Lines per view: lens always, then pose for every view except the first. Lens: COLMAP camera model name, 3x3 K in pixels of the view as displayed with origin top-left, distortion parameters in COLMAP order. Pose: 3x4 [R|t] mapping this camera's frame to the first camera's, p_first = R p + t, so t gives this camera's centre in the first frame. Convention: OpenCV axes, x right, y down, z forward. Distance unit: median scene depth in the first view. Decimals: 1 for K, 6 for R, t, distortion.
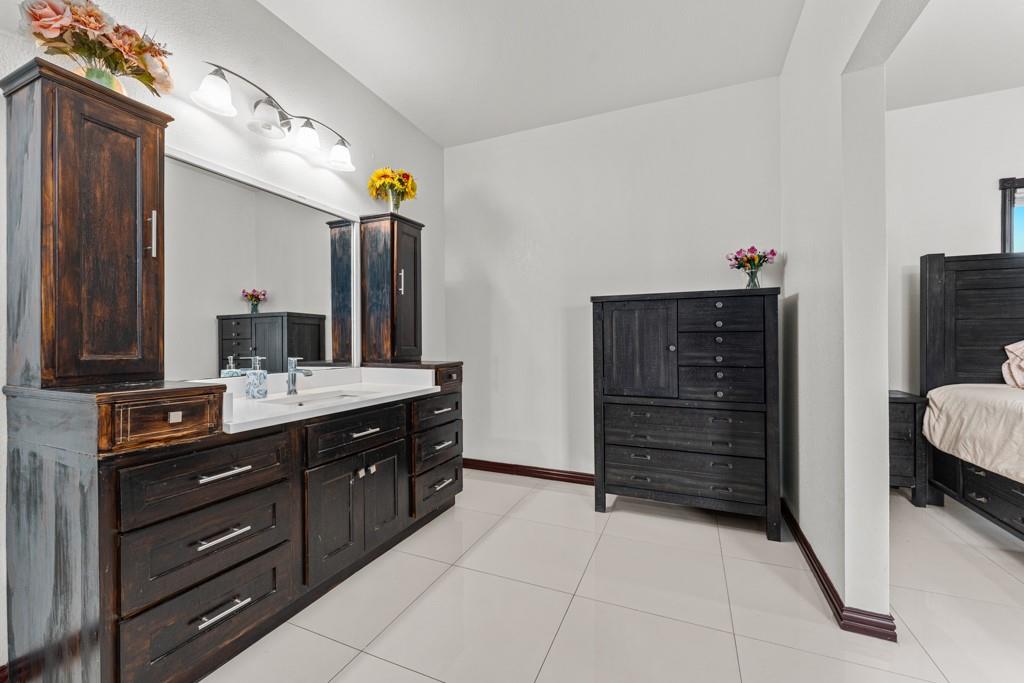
lens RADIAL K [[415.2, 0, 509.9], [0, 415.2, 342.8], [0, 0, 1]] dist [0.003637, -0.000193]
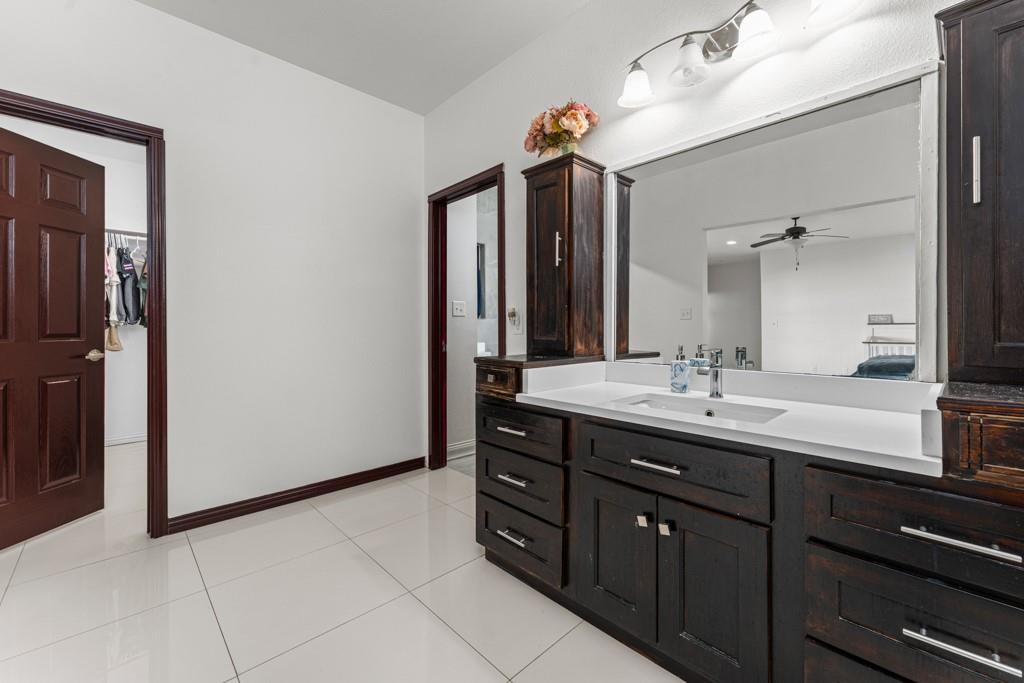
lens RADIAL K [[415.2, 0, 501.0], [0, 415.2, 325.0], [0, 0, 1]] dist [0.003637, -0.000193]
pose [[-0.395349, 0.005261, -0.918516, 0.487725], [0.003429, 0.999985, 0.004251, -0.018452], [0.918524, -0.001469, -0.395362, 1.409637]]
